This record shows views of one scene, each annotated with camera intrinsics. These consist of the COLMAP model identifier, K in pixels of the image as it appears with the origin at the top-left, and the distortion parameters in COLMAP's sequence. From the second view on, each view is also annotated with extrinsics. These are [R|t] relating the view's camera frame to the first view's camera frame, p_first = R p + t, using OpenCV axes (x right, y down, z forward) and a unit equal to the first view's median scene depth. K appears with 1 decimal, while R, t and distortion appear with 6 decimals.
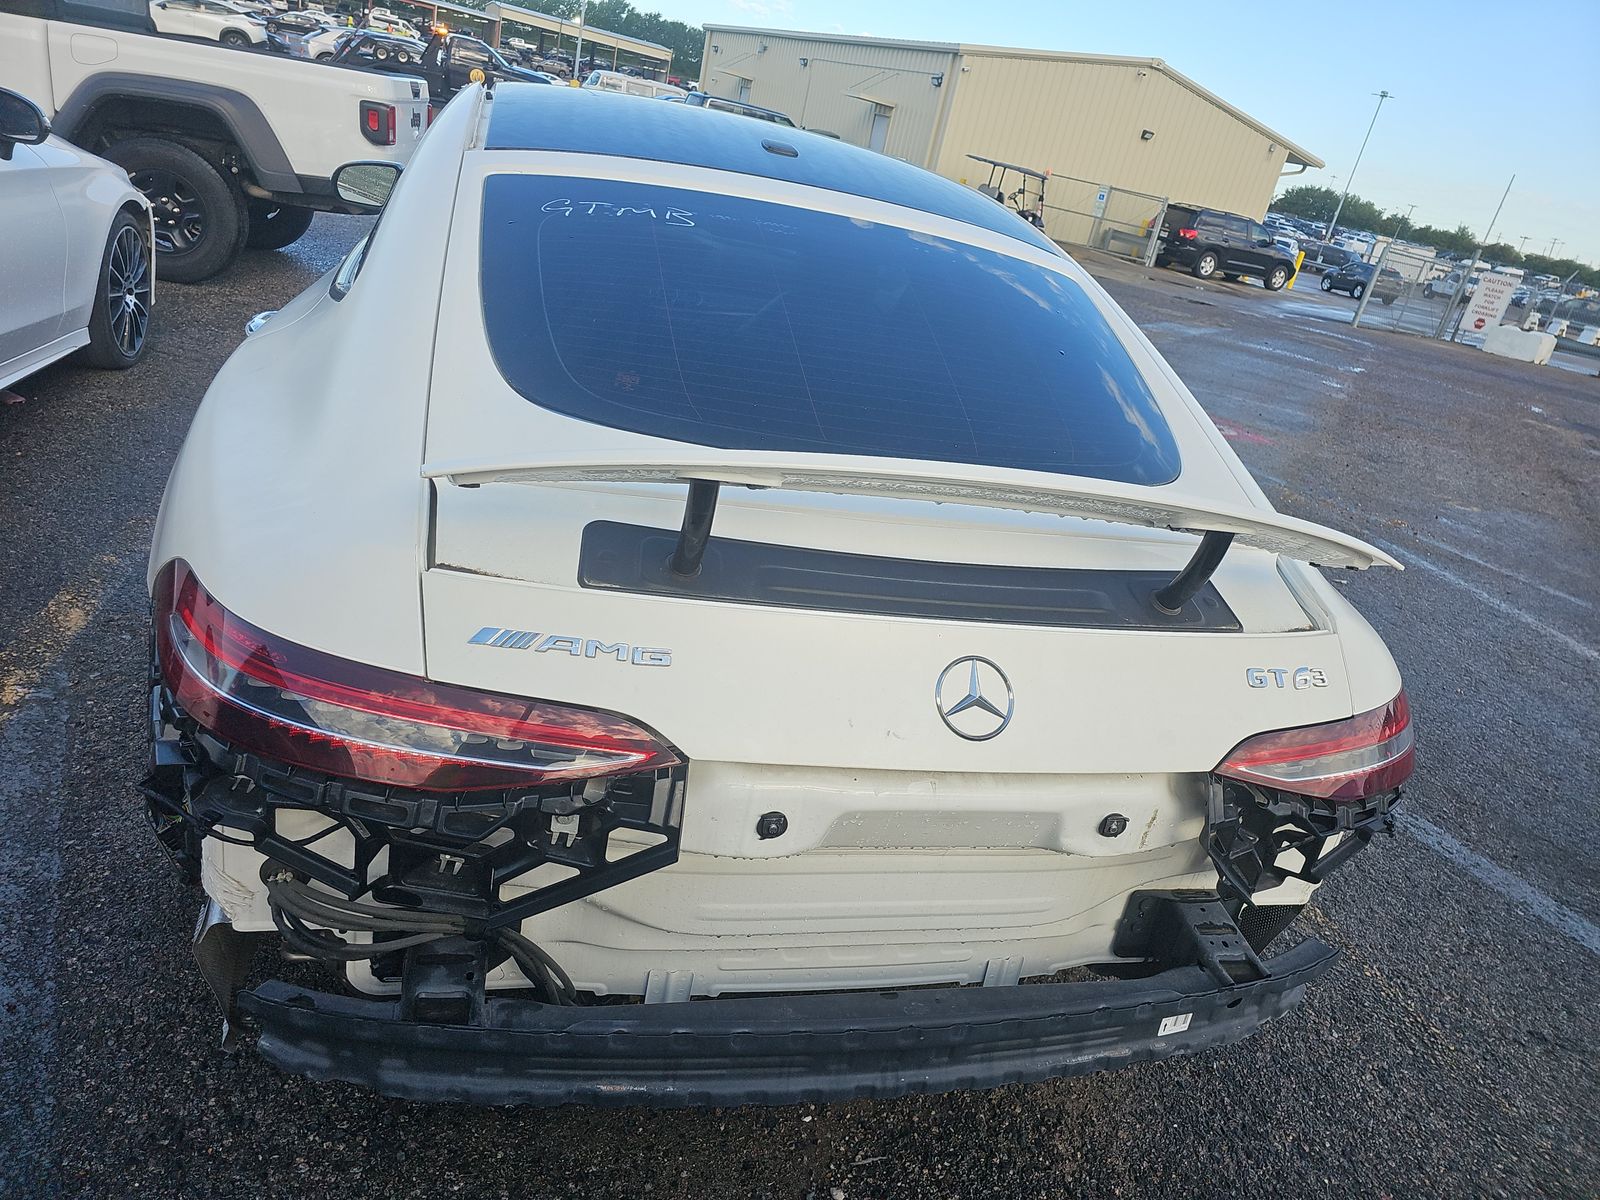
lens RADIAL K [[1064.8, 0, 806.8], [0, 1064.8, 609.4], [0, 0, 1]] dist [0.049218, -0.050393]
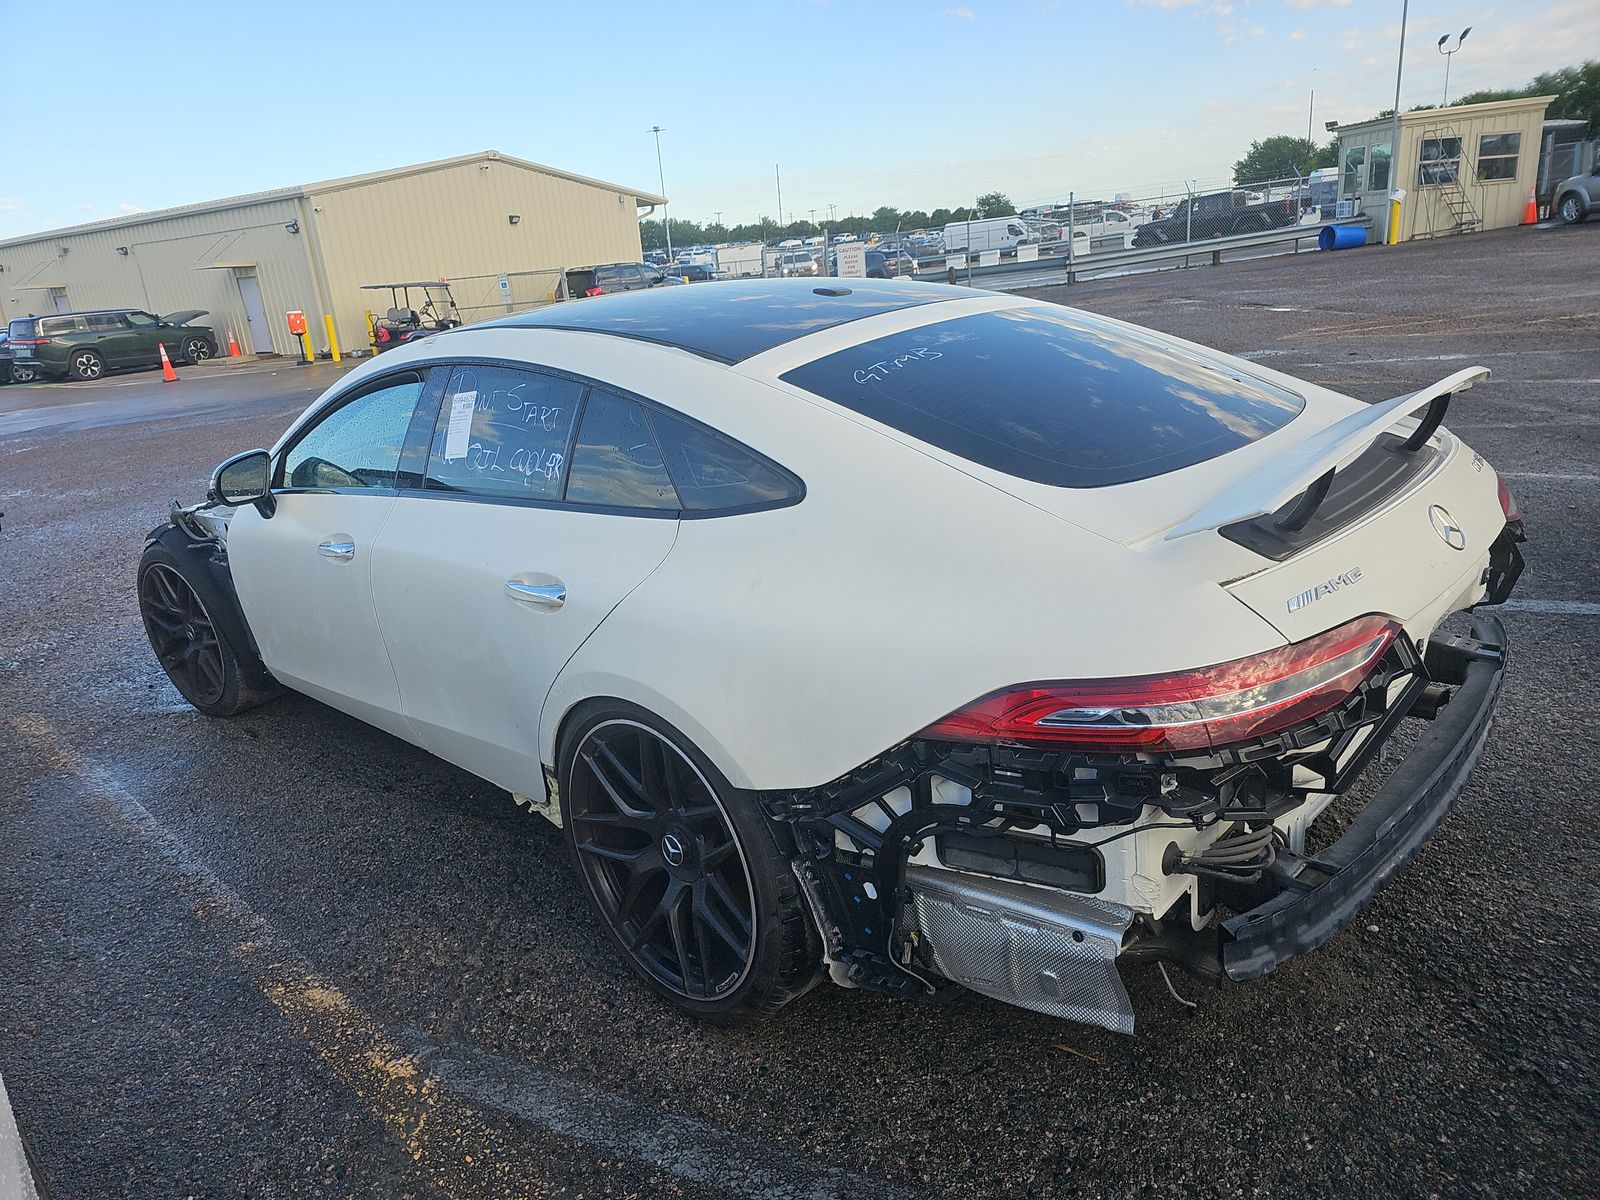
lens RADIAL K [[1064.8, 0, 806.8], [0, 1064.8, 609.4], [0, 0, 1]] dist [0.049218, -0.050393]
pose [[0.807635, -0.428126, 0.405505, -0.624127], [0.454499, 0.890078, 0.034516, -0.140943], [-0.375708, 0.156426, 0.913441, -0.051364]]
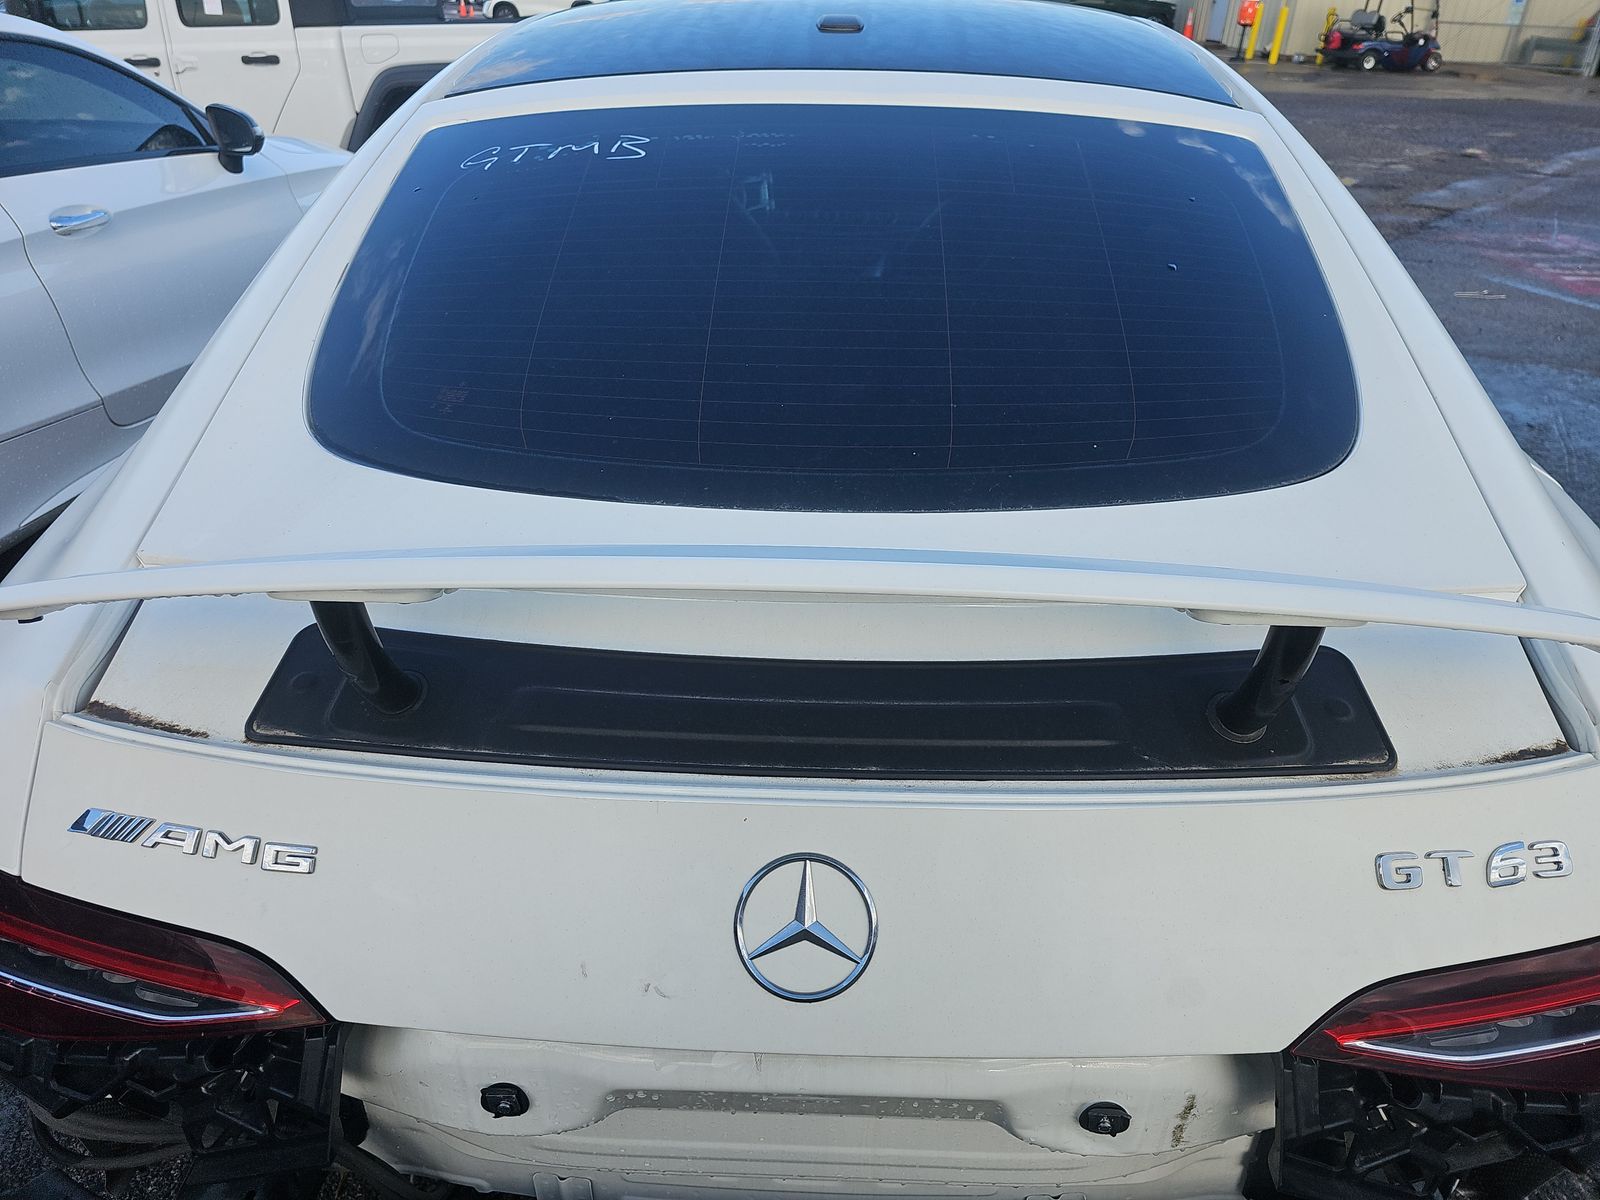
lens RADIAL K [[1067.2, 0, 800.0], [0, 1067.2, 600.0], [0, 0, 1]] dist [0.036941, -0.039004]
pose [[0.944993, -0.018992, -0.326537, 0.237085], [0.042624, 0.996950, 0.065369, -0.091762], [0.324300, -0.075692, 0.942921, 0.300604]]
